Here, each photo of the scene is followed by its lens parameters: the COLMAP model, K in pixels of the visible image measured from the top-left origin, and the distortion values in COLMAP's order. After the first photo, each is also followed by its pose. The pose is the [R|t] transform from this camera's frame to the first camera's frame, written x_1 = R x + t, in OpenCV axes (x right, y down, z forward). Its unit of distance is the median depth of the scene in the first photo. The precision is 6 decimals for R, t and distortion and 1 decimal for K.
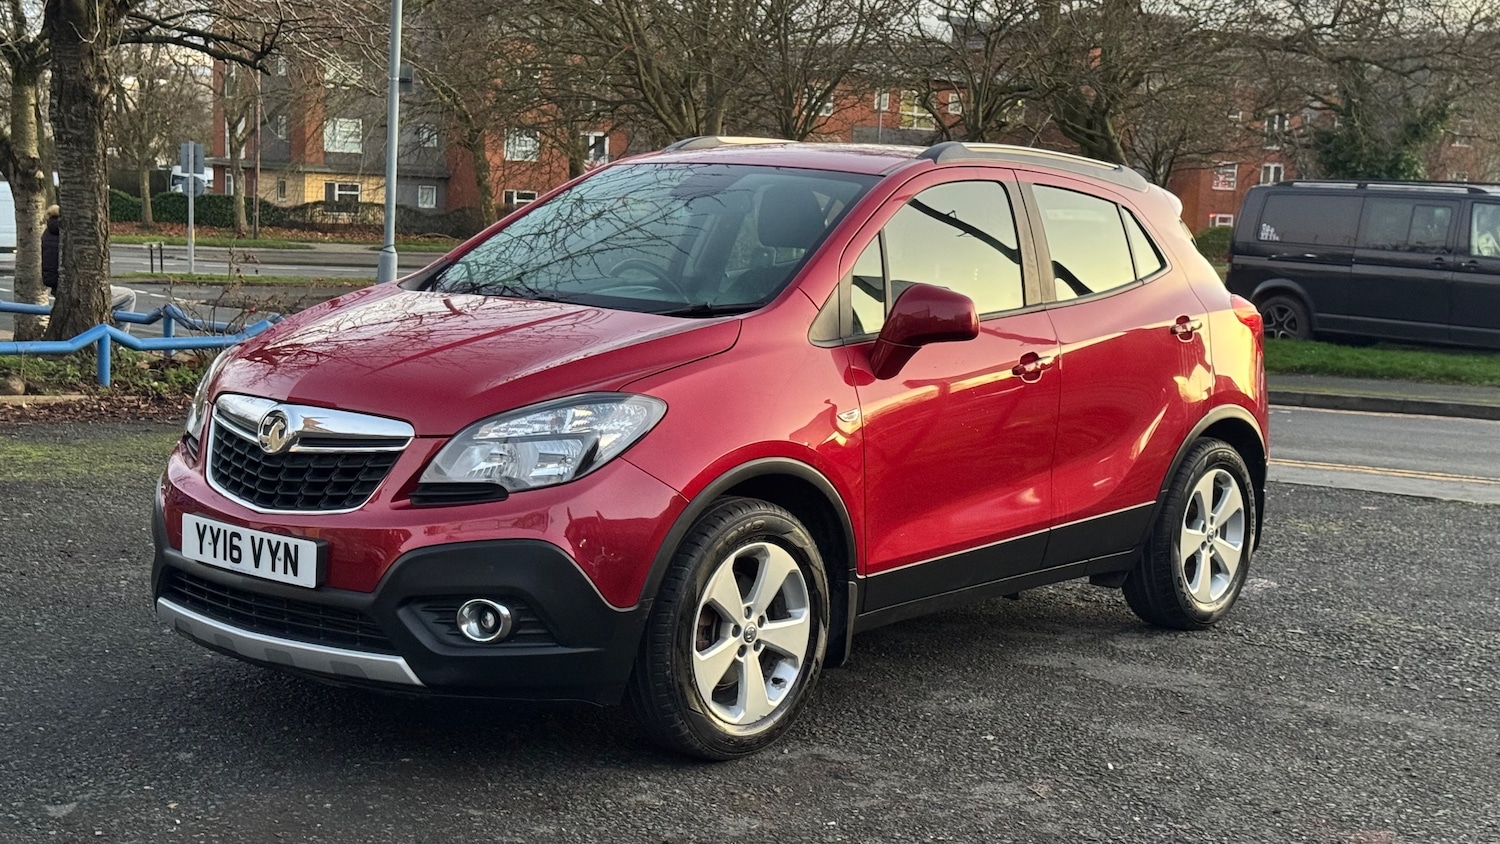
lens RADIAL K [[2076.2, 0, 762.2], [0, 2076.2, 430.5], [0, 0, 1]] dist [0.210197, -0.459468]
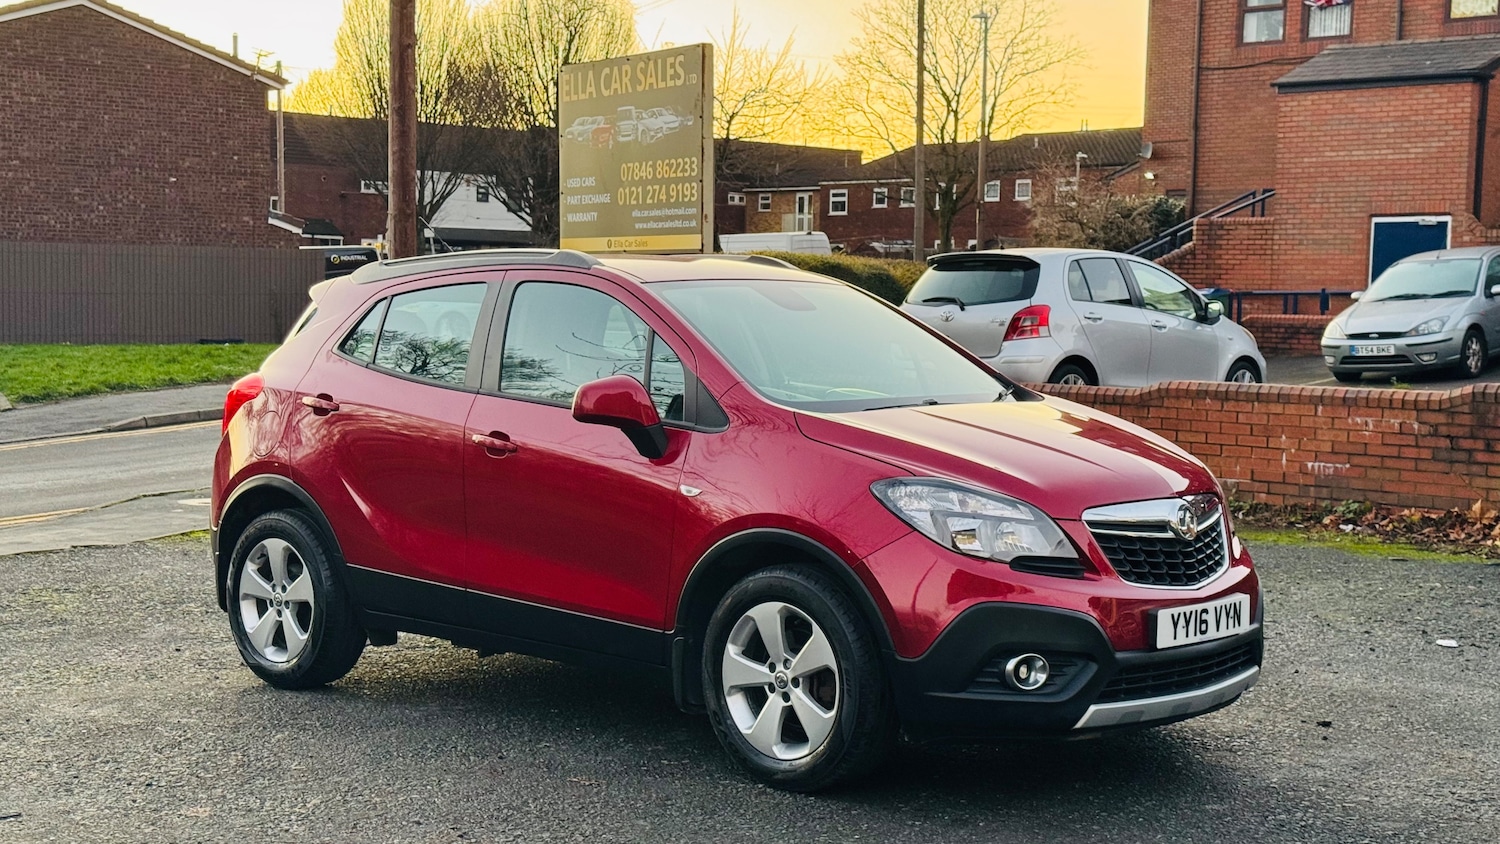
lens RADIAL K [[2076.2, 0, 762.2], [0, 2076.2, 430.5], [0, 0, 1]] dist [0.210197, -0.459468]
pose [[0.057578, -0.110715, 0.992183, -1.437953], [0.112416, 0.988230, 0.103750, -0.204413], [-0.991992, 0.105563, 0.069347, 1.151463]]
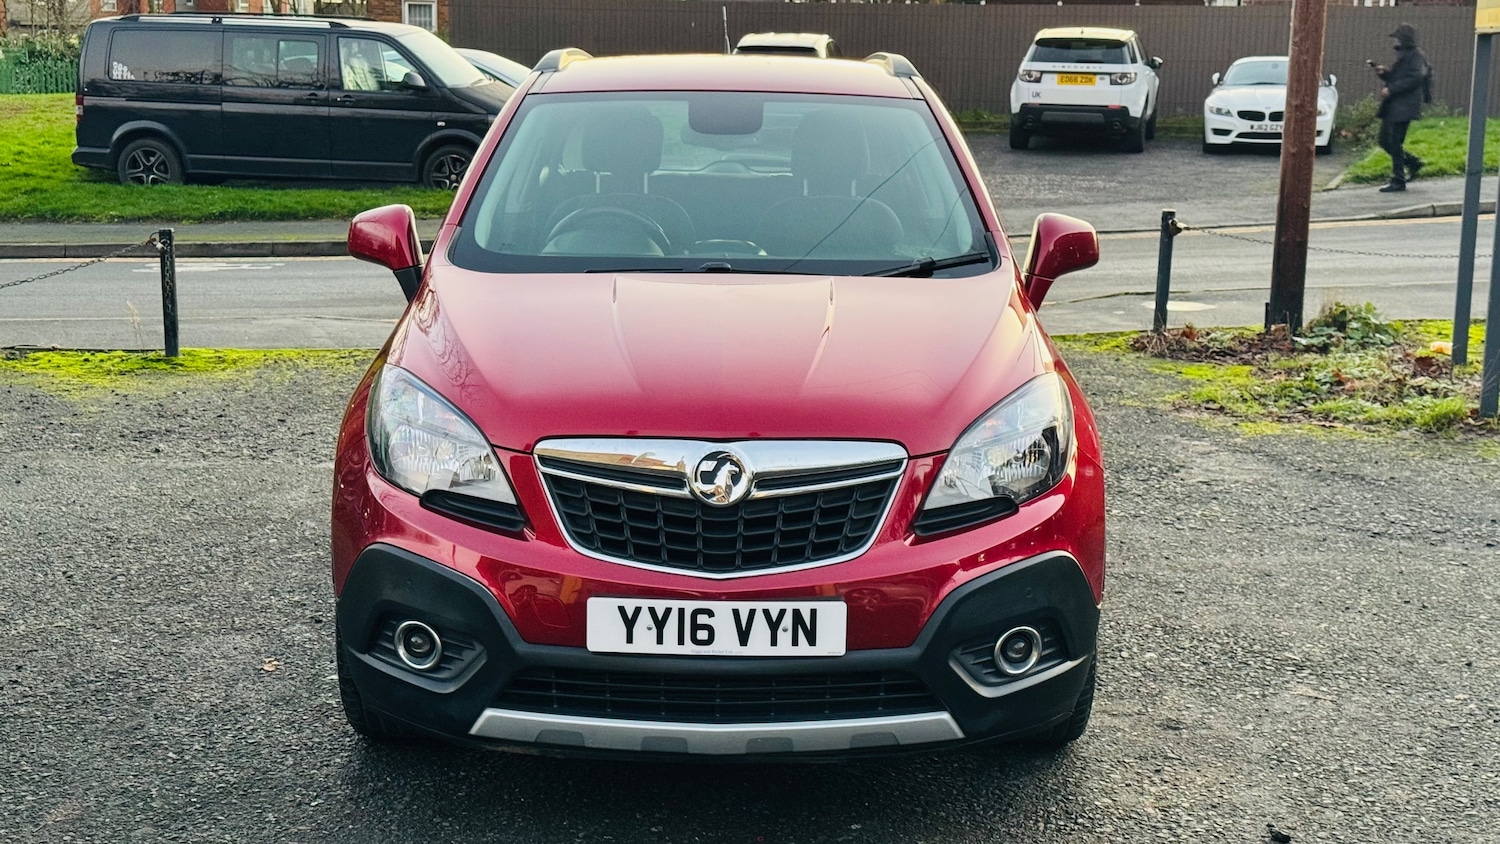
lens RADIAL K [[2076.2, 0, 762.2], [0, 2076.2, 430.5], [0, 0, 1]] dist [0.210197, -0.459468]
pose [[0.766327, -0.152266, 0.624146, -0.719519], [0.095319, 0.987703, 0.123925, -0.115906], [-0.635340, -0.035474, 0.771417, 0.367684]]
